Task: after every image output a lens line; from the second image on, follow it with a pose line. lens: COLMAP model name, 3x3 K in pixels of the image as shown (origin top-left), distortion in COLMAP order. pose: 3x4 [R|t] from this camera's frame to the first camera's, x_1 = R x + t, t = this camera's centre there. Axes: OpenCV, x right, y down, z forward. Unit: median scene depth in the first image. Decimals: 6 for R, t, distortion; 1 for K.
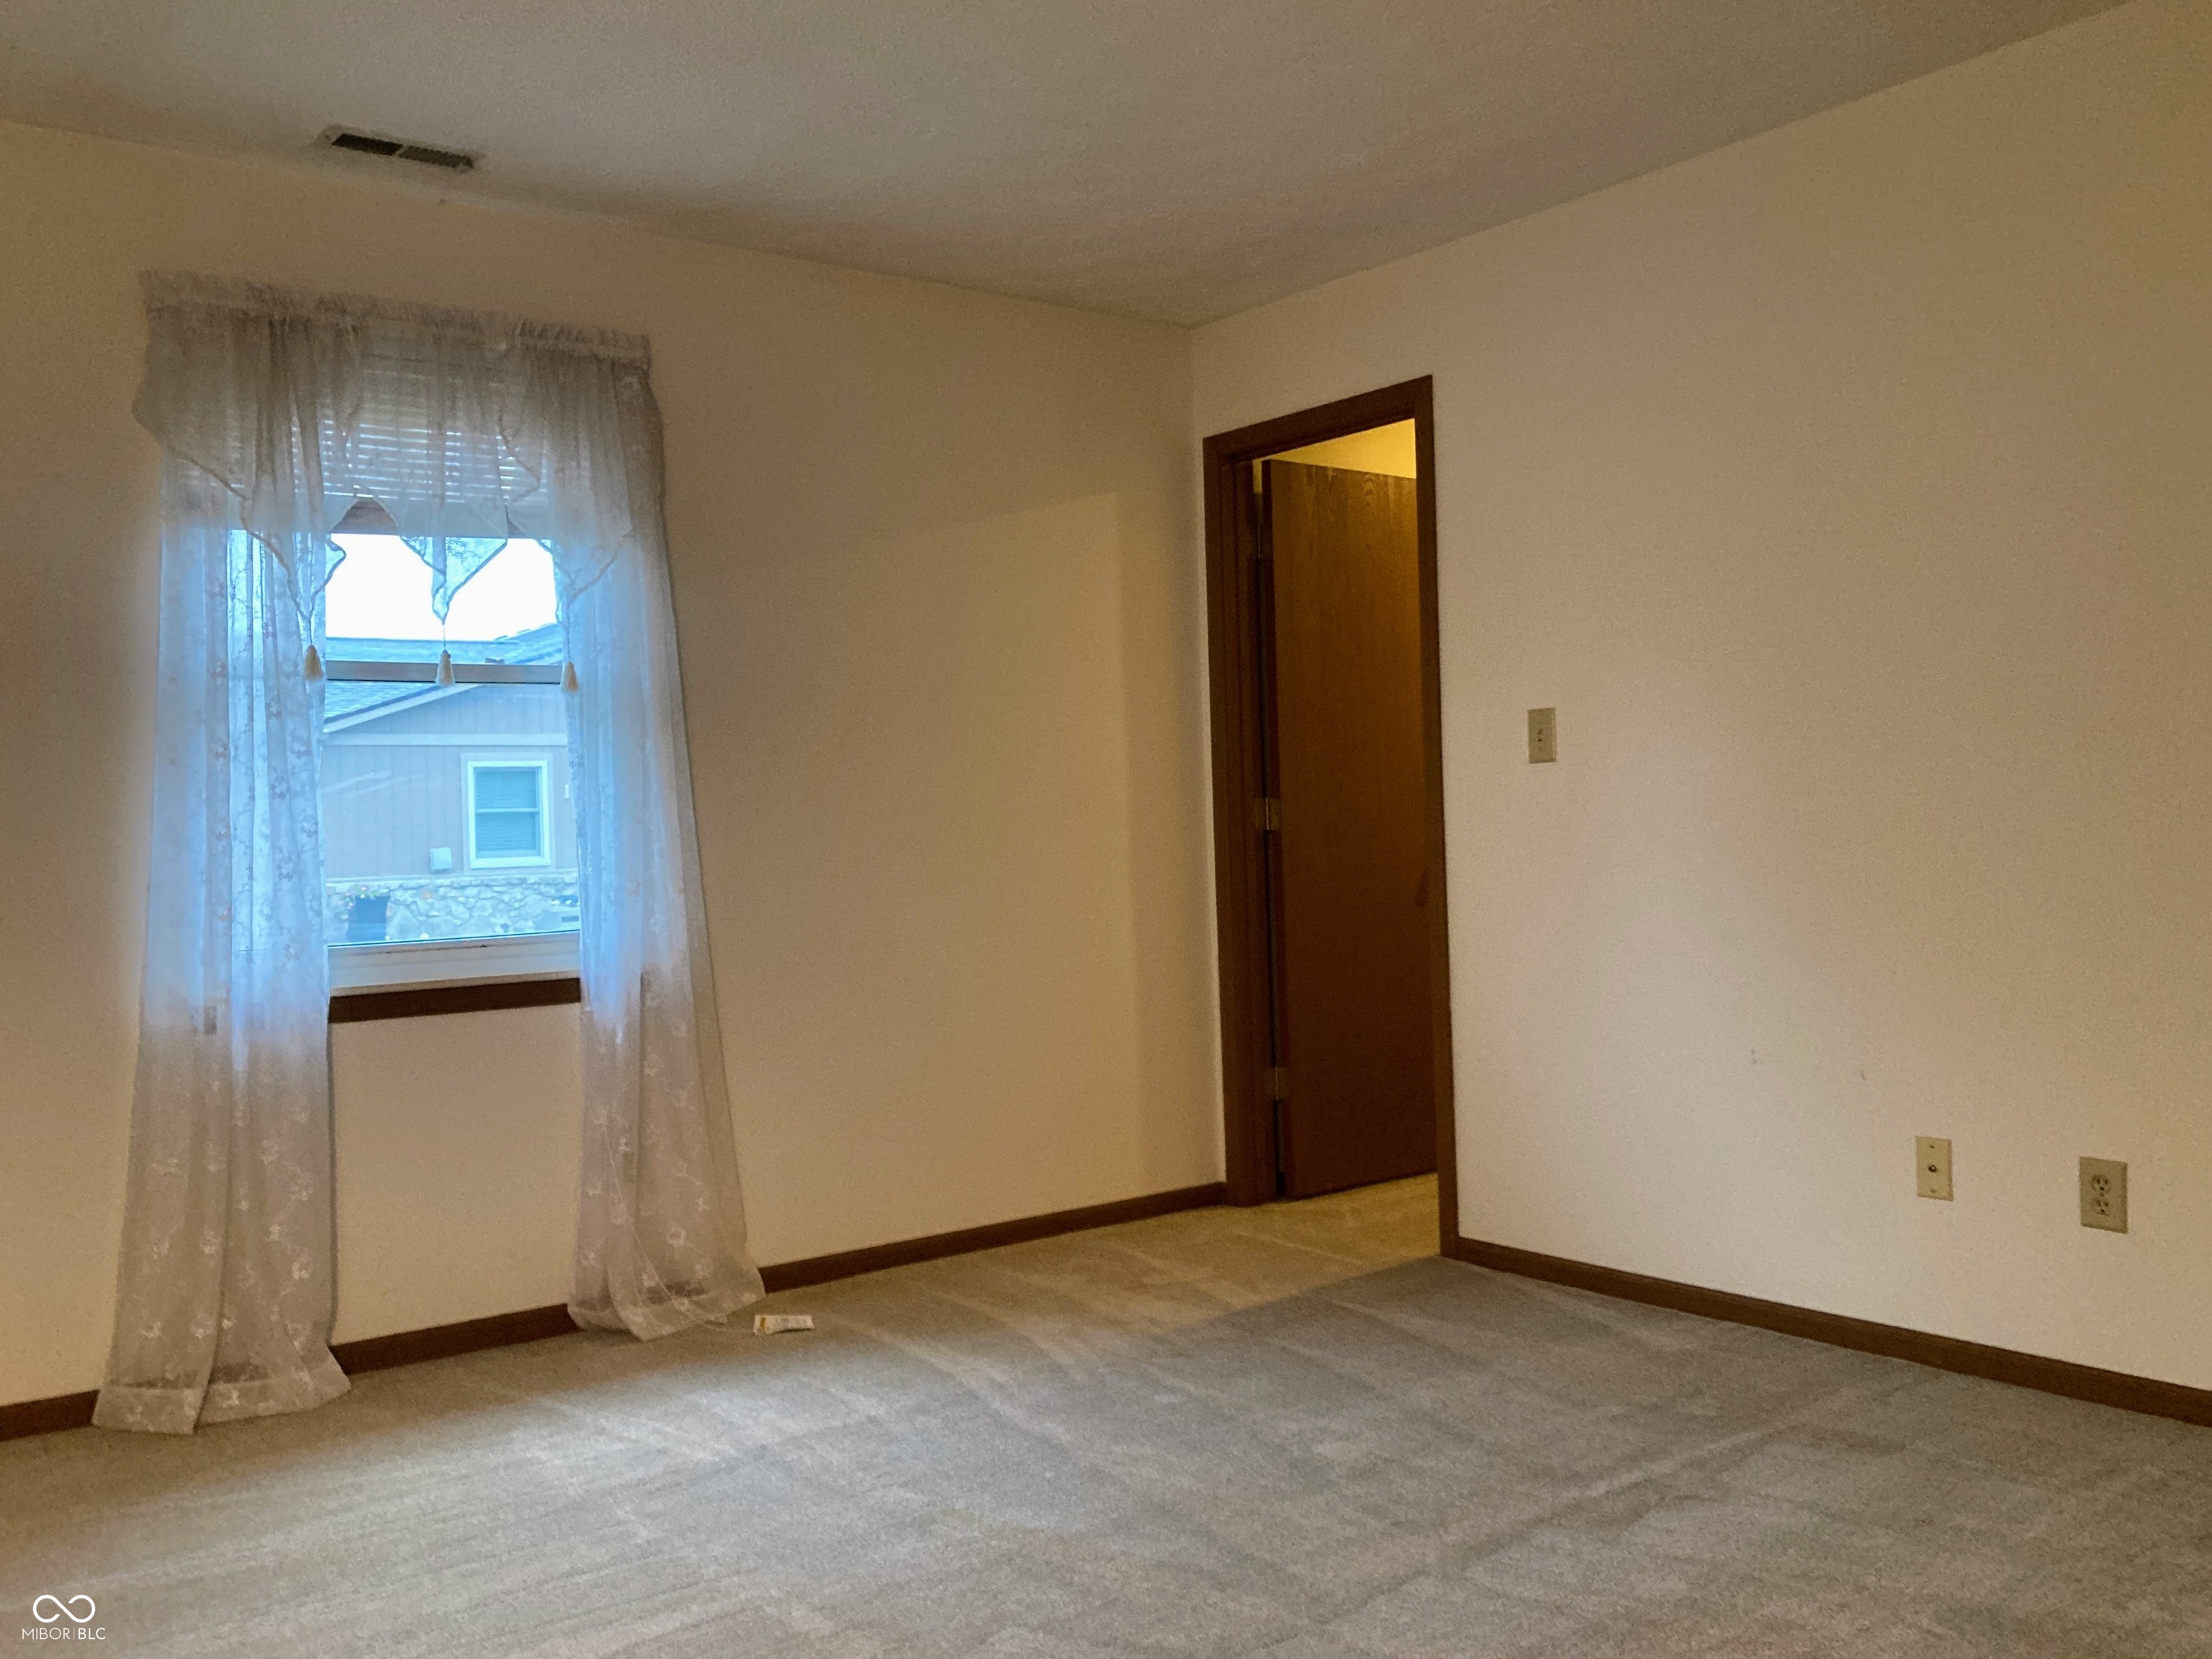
lens RADIAL K [[1829.6, 0, 1121.1], [0, 1829.6, 821.1], [0, 0, 1]] dist [0.024332, 0.000308]
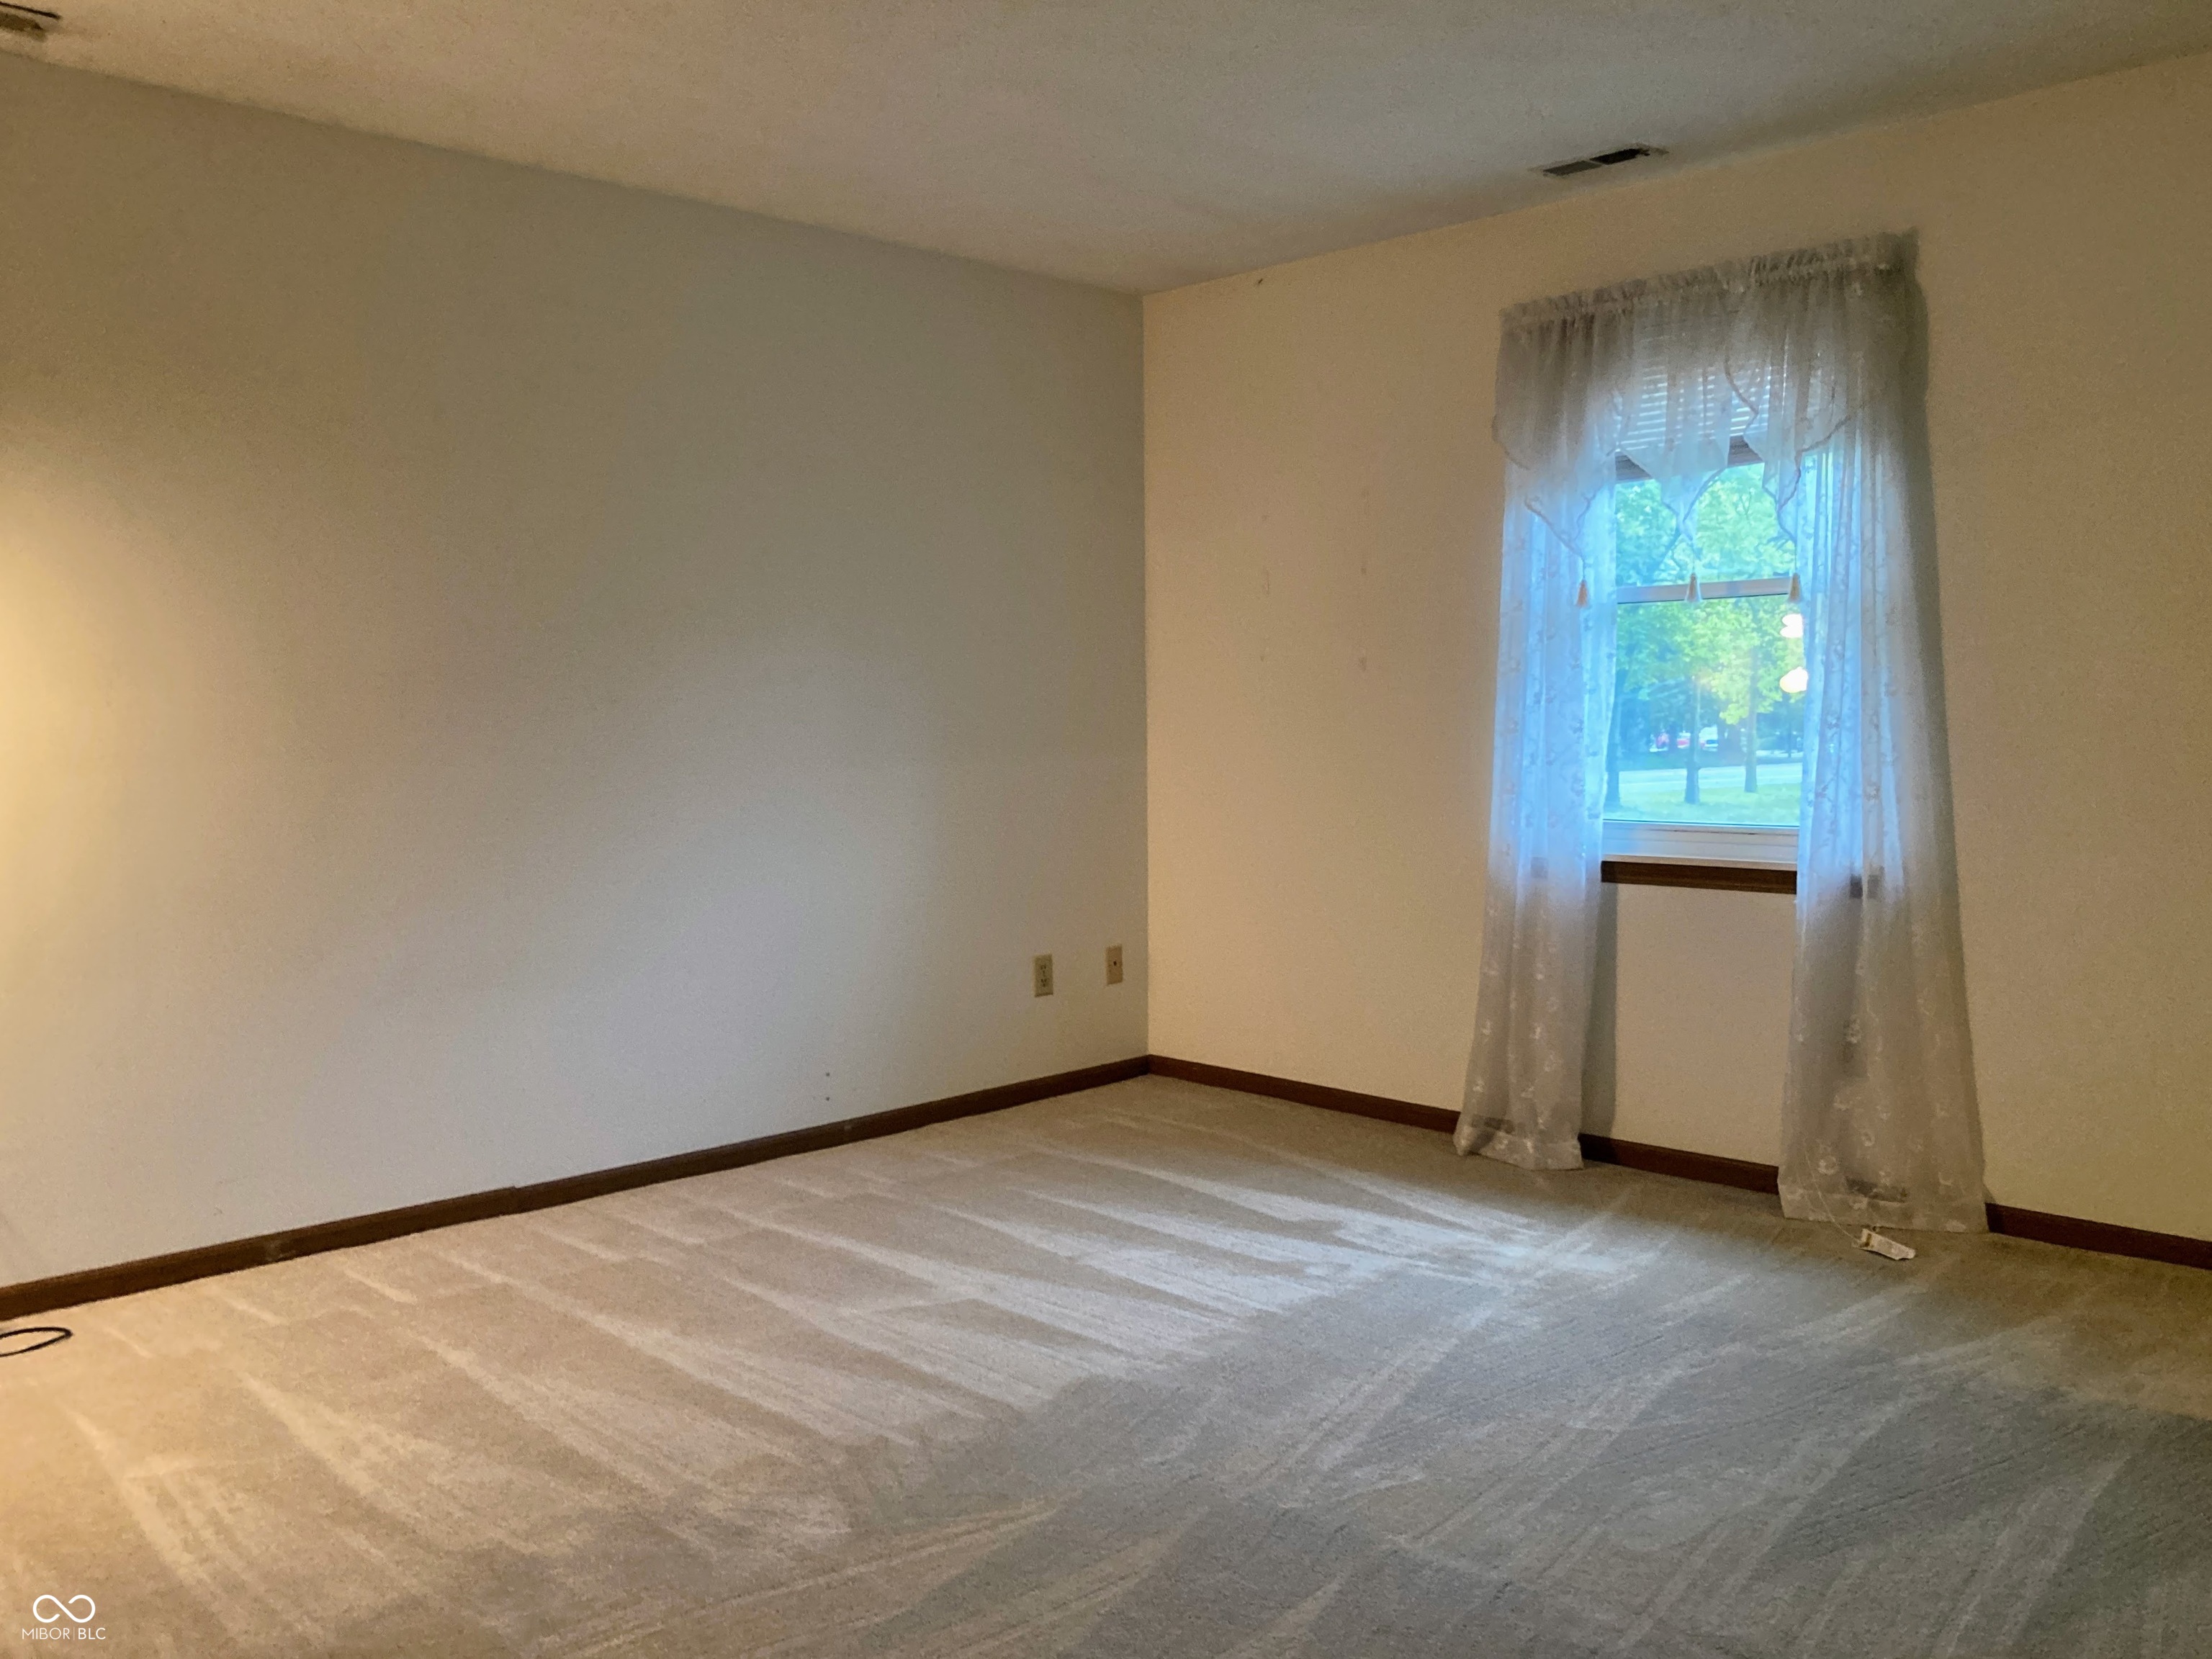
lens RADIAL K [[1829.6, 0, 1121.1], [0, 1829.6, 821.1], [0, 0, 1]] dist [0.024332, 0.000308]
pose [[0.187583, 0.088258, -0.978276, 0.706674], [0.003699, 0.995884, 0.090556, -0.044404], [0.982242, -0.020606, 0.186484, 0.437291]]
